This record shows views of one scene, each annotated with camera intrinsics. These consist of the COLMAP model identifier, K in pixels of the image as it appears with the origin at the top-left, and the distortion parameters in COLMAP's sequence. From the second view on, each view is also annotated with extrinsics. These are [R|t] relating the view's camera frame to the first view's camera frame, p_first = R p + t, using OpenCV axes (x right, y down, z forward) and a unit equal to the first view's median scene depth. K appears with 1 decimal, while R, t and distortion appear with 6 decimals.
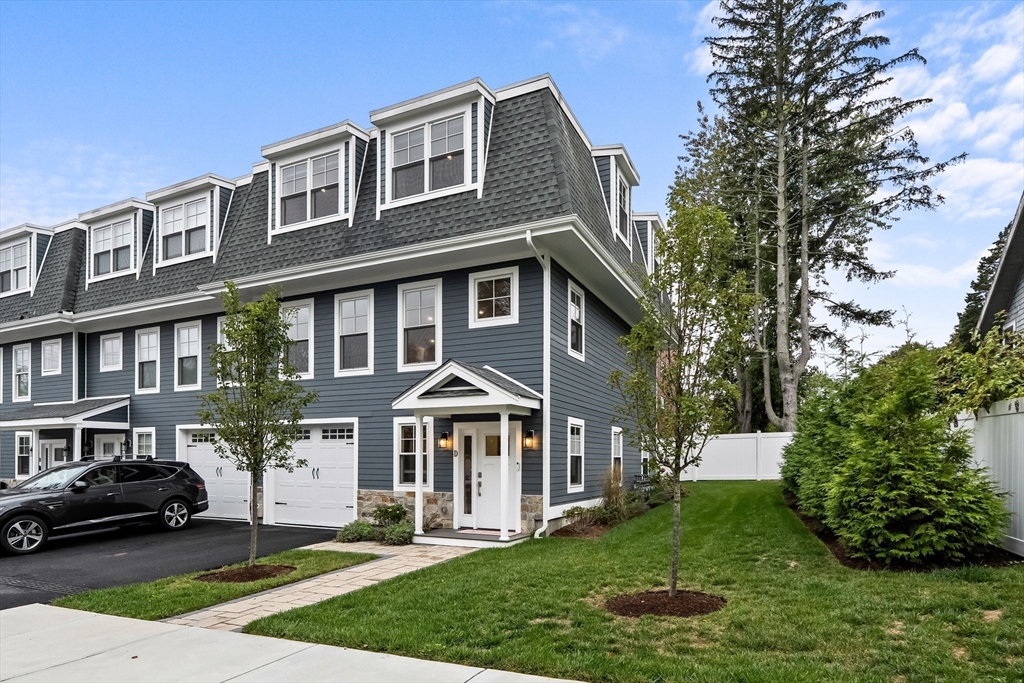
lens RADIAL K [[556.2, 0, 489.2], [0, 556.2, 335.3], [0, 0, 1]] dist [-0.016600, 0.002133]
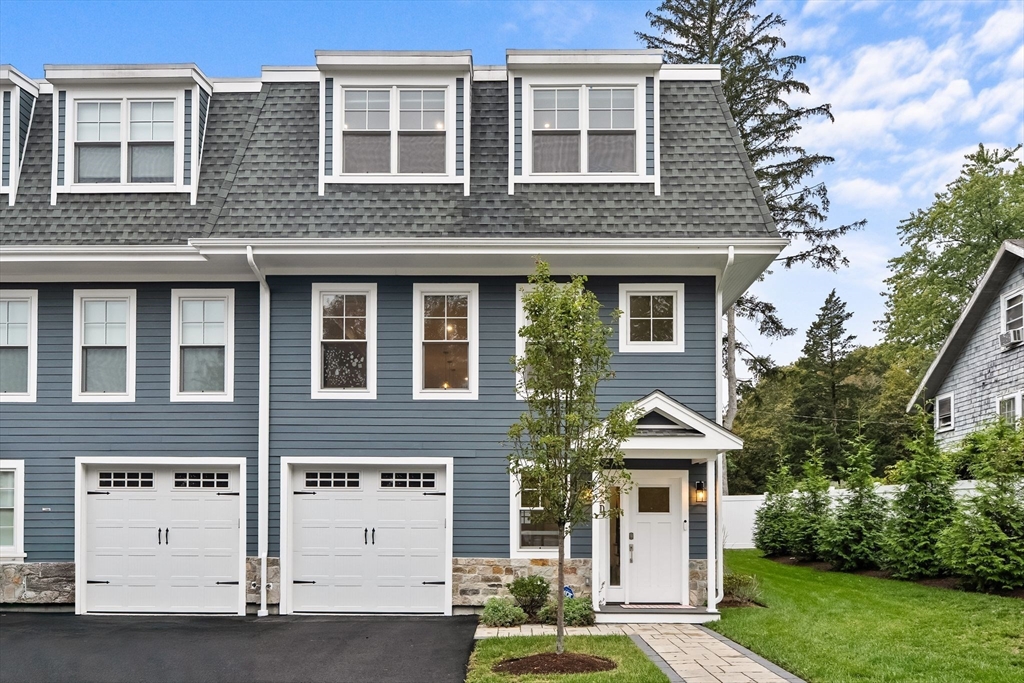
lens RADIAL K [[746.5, 0, 513.2], [0, 746.5, 345.5], [0, 0, 1]] dist [-0.020755, -0.007808]
pose [[0.904159, 0.104922, 0.414110, -0.583857], [-0.095452, 0.994480, -0.043561, 0.037367], [-0.416395, -0.000142, 0.909184, 0.085406]]
